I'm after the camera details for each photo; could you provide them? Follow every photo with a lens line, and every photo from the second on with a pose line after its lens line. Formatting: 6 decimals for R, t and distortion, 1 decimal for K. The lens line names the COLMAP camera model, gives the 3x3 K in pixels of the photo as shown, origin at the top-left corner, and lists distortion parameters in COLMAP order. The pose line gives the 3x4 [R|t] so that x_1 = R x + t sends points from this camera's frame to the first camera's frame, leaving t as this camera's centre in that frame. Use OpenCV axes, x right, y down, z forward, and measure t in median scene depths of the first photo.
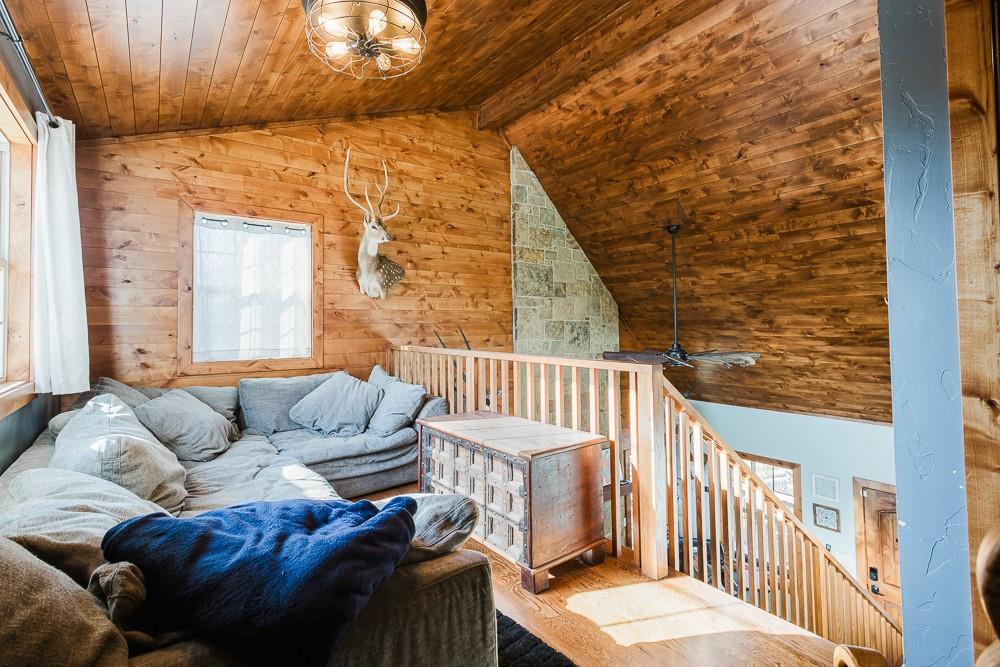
lens RADIAL K [[472.2, 0, 498.1], [0, 472.2, 309.5], [0, 0, 1]] dist [0.003480, 0.000539]
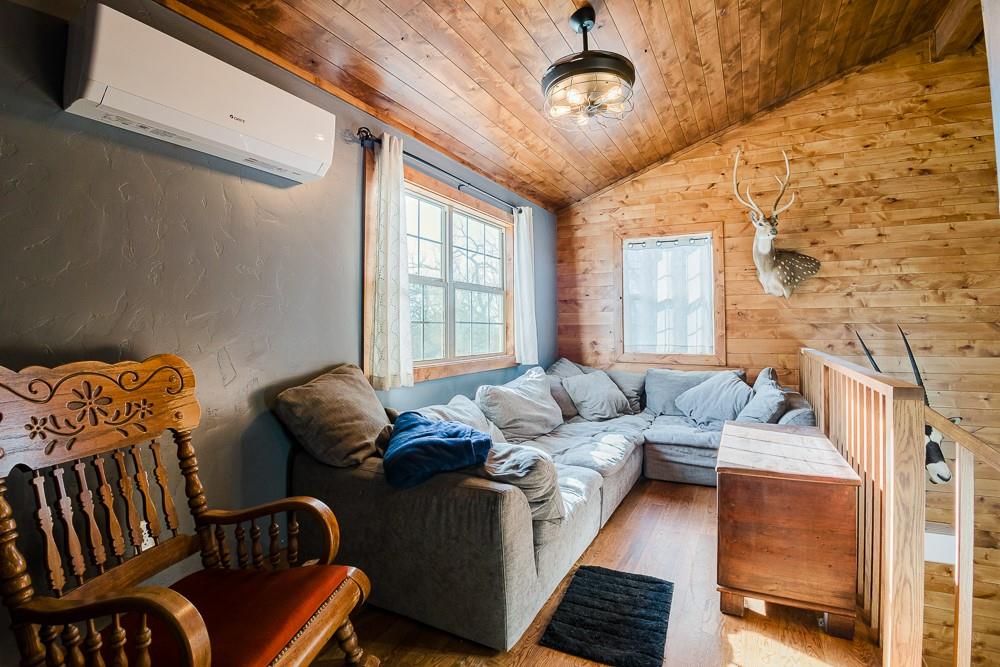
lens RADIAL K [[464.4, 0, 498.9], [0, 464.4, 305.9], [0, 0, 1]] dist [-0.053235, 0.001241]
pose [[0.424189, -0.031694, -0.905019, 0.337341], [0.026533, 0.999393, -0.022563, -0.000467], [0.905185, -0.014442, 0.424773, 0.108201]]
